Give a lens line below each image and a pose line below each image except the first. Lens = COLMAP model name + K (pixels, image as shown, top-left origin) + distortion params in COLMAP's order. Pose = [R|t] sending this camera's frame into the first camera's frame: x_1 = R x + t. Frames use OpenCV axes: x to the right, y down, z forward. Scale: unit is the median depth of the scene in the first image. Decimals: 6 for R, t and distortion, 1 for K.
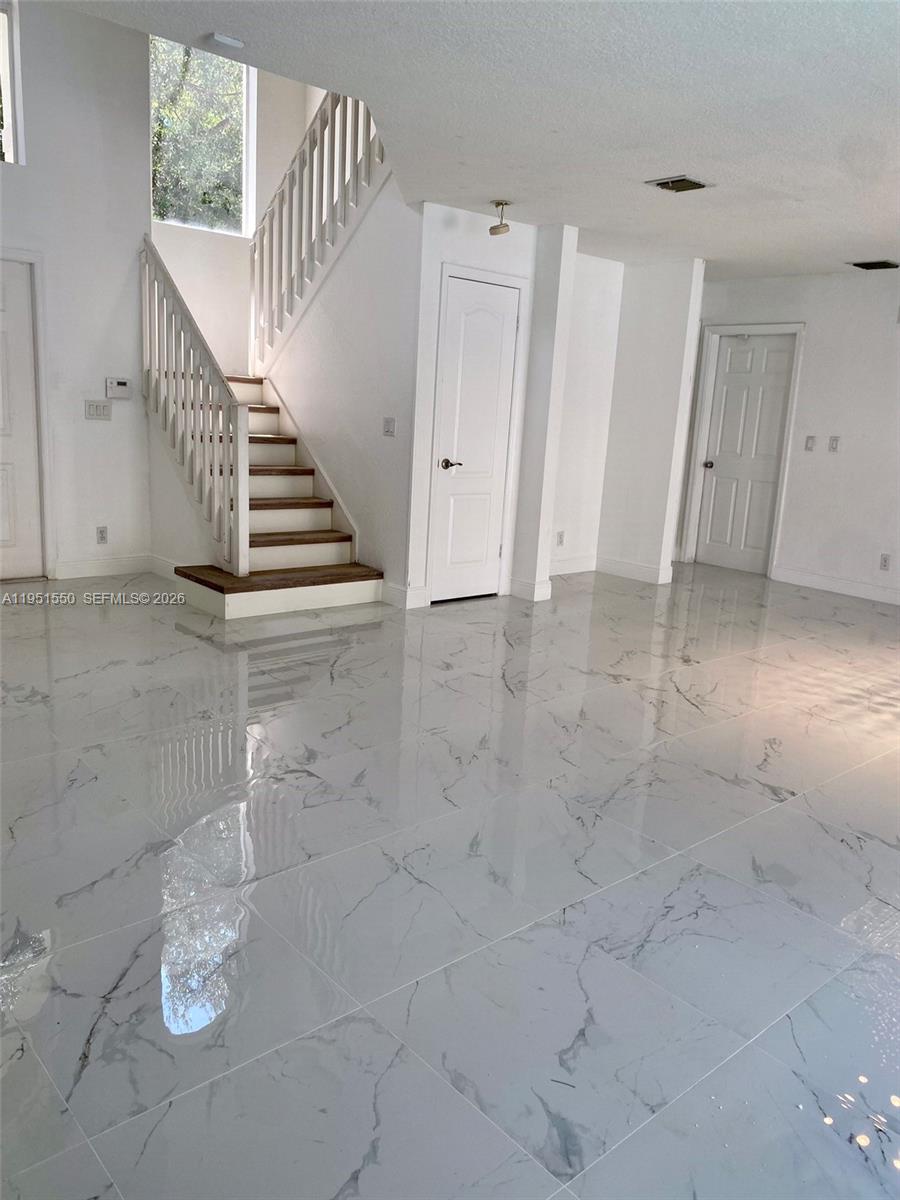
lens RADIAL K [[913.0, 0, 452.2], [0, 913.0, 600.2], [0, 0, 1]] dist [0.065231, -0.076365]
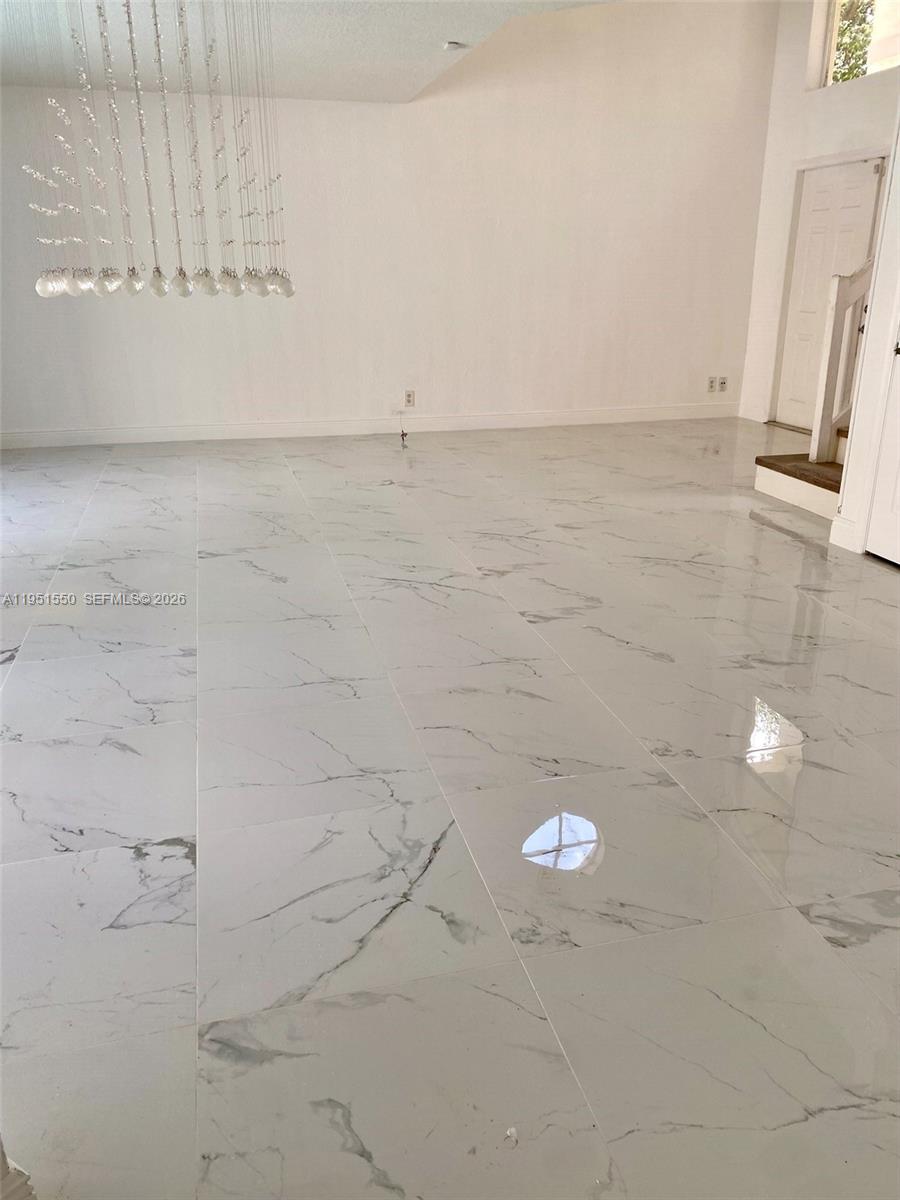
lens RADIAL K [[913.0, 0, 452.2], [0, 913.0, 600.2], [0, 0, 1]] dist [0.065231, -0.076365]
pose [[-0.449865, 0.252336, -0.856708, 0.741202], [-0.209752, 0.902573, 0.375988, -0.164185], [0.868116, 0.348840, -0.353108, 0.991955]]
